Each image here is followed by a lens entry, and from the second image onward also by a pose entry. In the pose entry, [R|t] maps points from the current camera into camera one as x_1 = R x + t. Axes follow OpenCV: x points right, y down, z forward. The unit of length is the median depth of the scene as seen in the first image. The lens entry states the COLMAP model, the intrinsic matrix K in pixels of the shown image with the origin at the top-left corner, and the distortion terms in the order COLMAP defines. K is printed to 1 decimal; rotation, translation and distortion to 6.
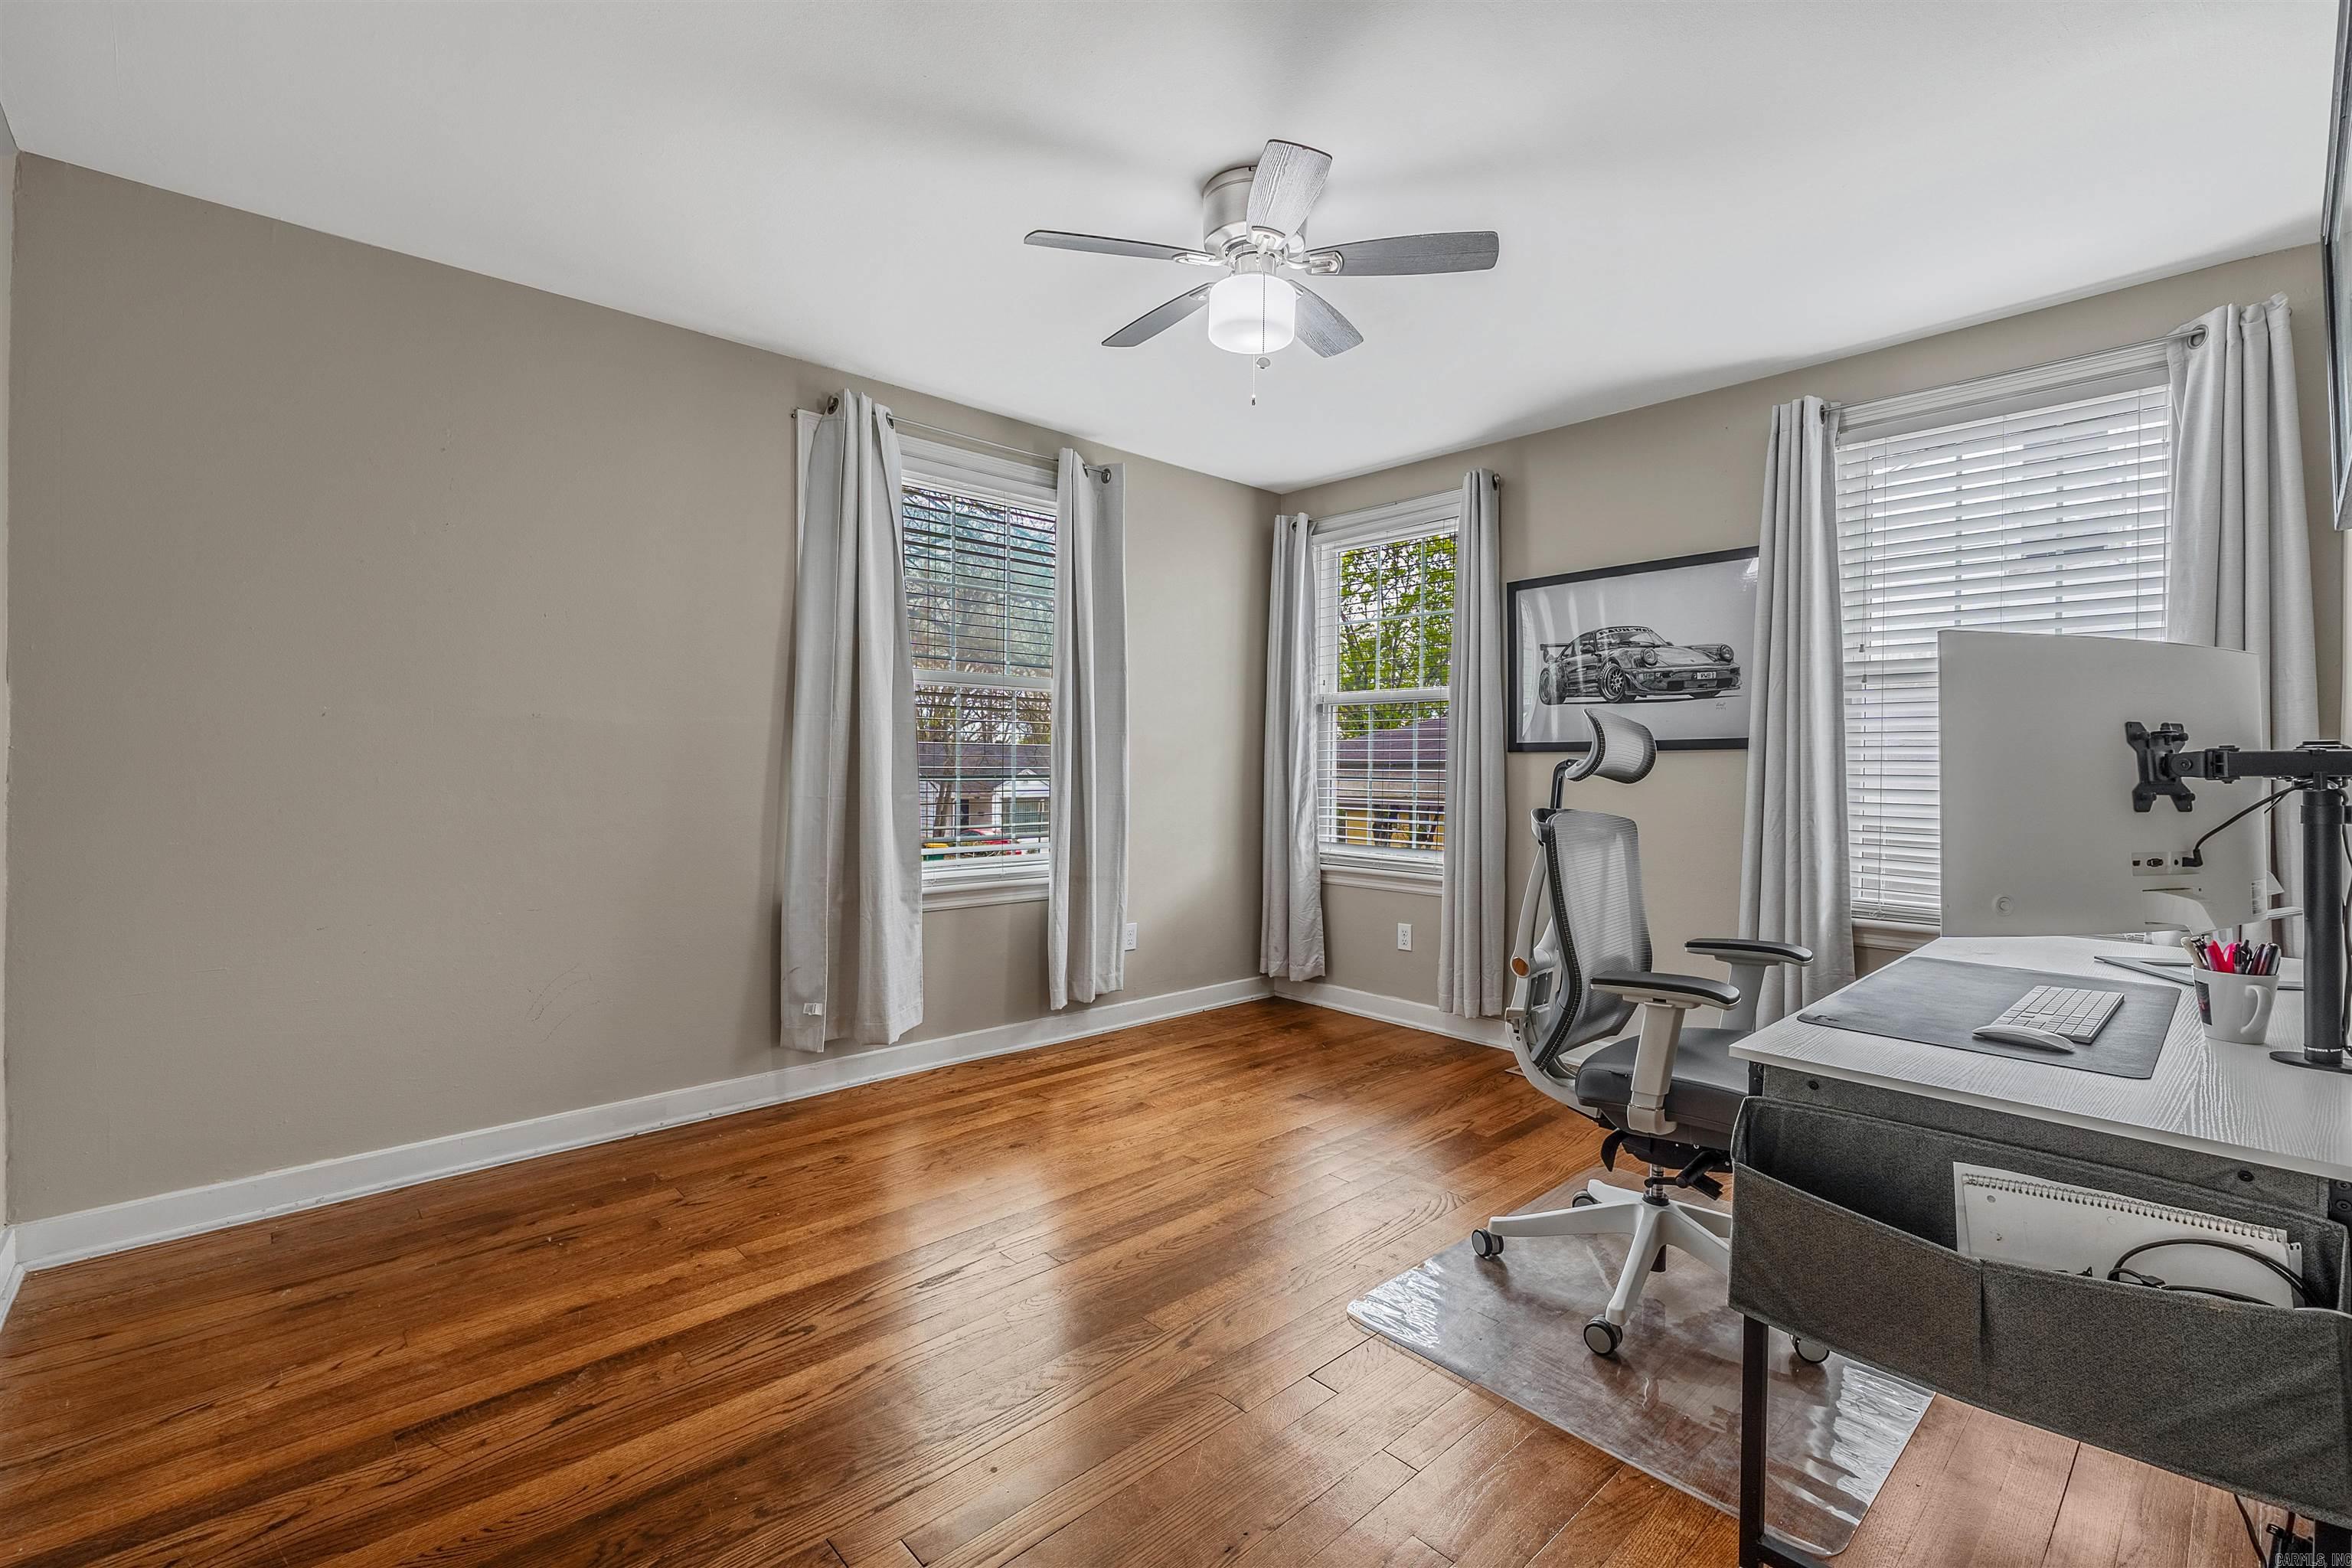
lens RADIAL K [[1001.6, 0, 1184.9], [0, 1001.6, 770.4], [0, 0, 1]] dist [-0.007262, 0.001938]
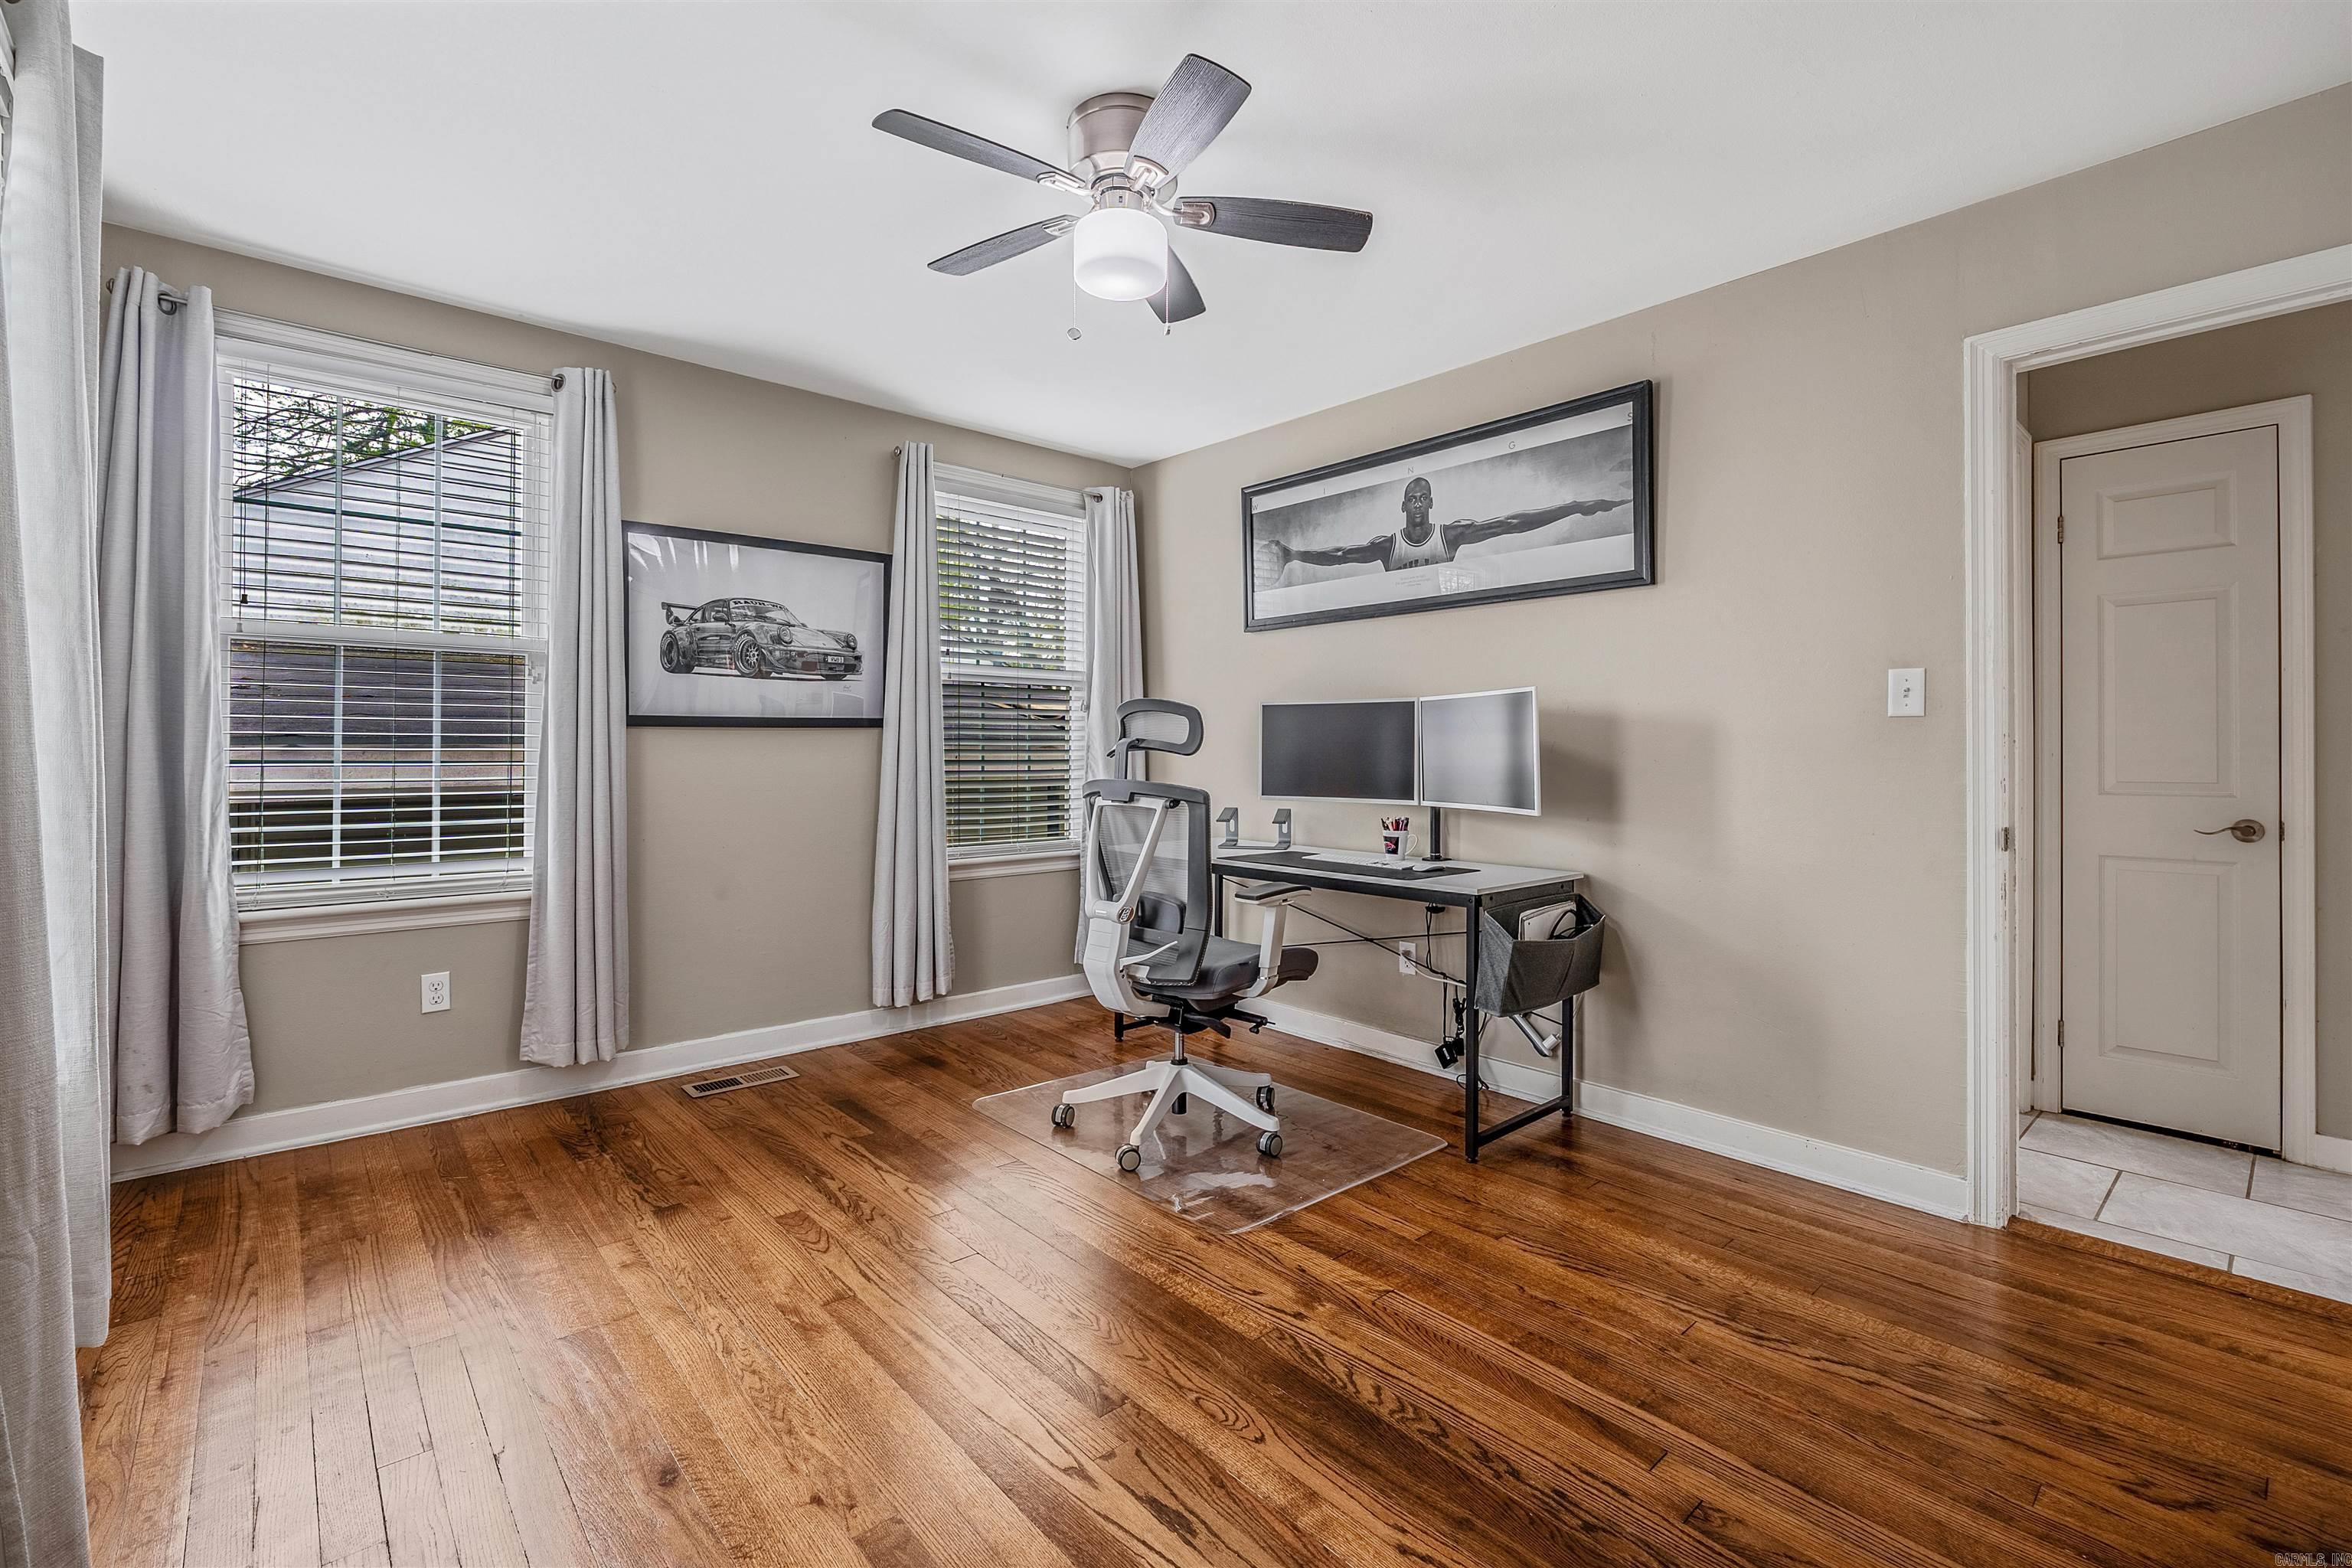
lens RADIAL K [[1001.6, 0, 1162.1], [0, 1001.6, 753.8], [0, 0, 1]] dist [-0.007262, 0.001938]
pose [[0.042218, -0.018446, 0.998938, -0.528022], [-0.002083, 0.999826, 0.018551, -0.012552], [-0.999106, -0.002864, 0.042172, 0.568900]]
